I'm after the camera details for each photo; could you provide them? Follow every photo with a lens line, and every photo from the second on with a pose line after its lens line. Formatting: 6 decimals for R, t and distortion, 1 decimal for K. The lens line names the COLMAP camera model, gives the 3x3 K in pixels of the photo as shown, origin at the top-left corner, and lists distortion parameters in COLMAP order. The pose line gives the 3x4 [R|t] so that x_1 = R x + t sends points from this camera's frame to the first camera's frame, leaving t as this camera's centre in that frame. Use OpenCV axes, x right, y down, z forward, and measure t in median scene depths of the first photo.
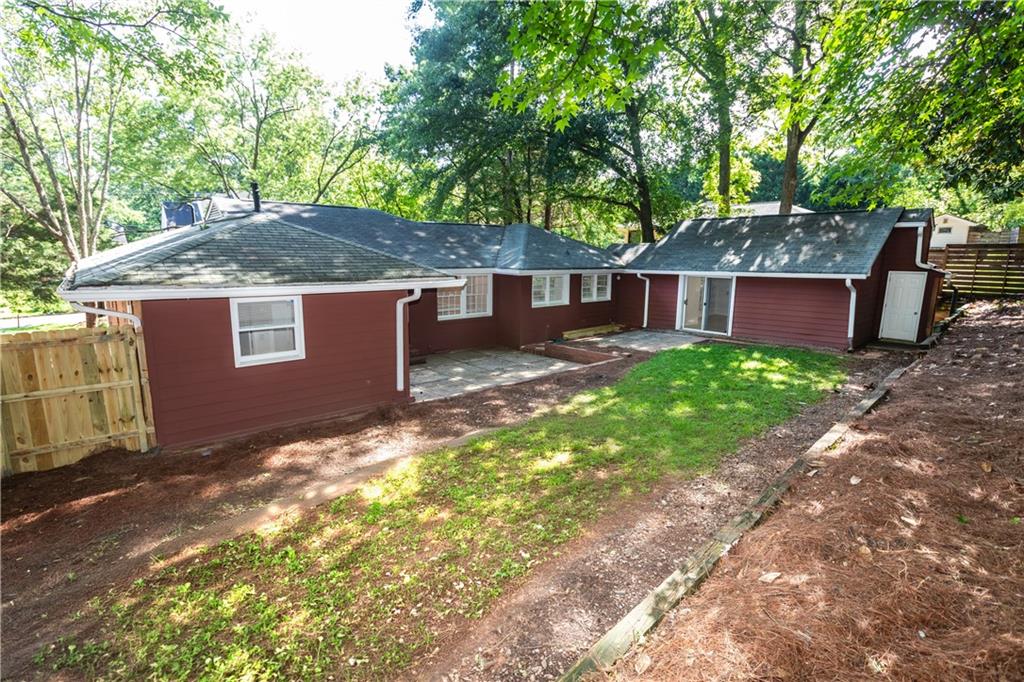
lens RADIAL K [[501.9, 0, 512.0], [0, 501.9, 341.0], [0, 0, 1]] dist [0.001355, 0.000178]
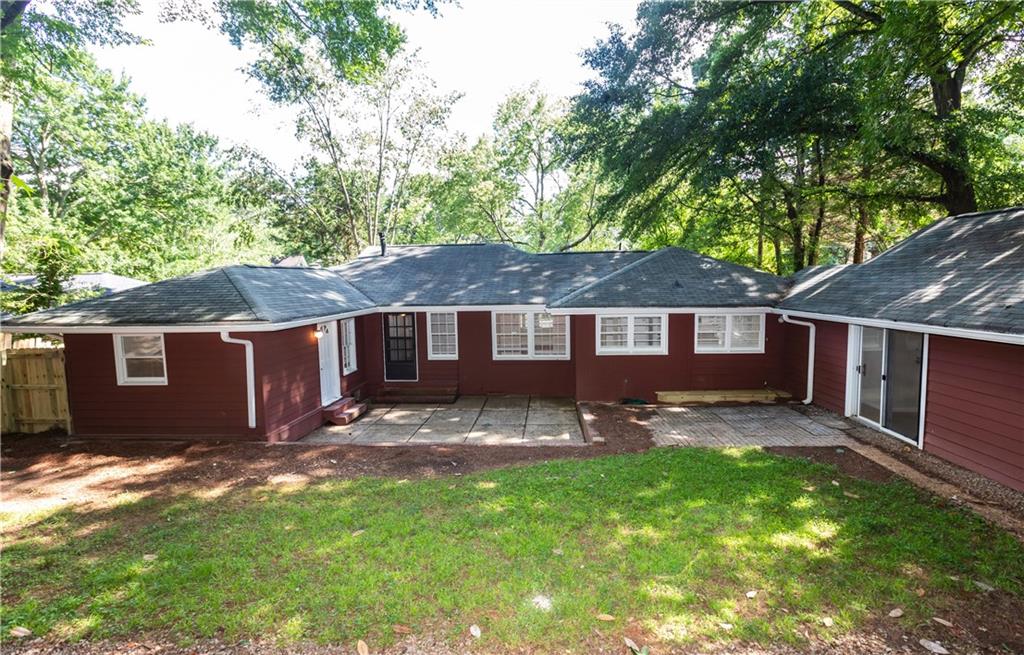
lens RADIAL K [[475.6, 0, 512.0], [0, 475.6, 327.5], [0, 0, 1]] dist [0.000133, 0.000114]
pose [[0.719634, 0.053300, -0.692304, 0.526673], [-0.103475, 0.994148, -0.031021, -0.083601], [0.686600, 0.093959, 0.720938, 0.400891]]
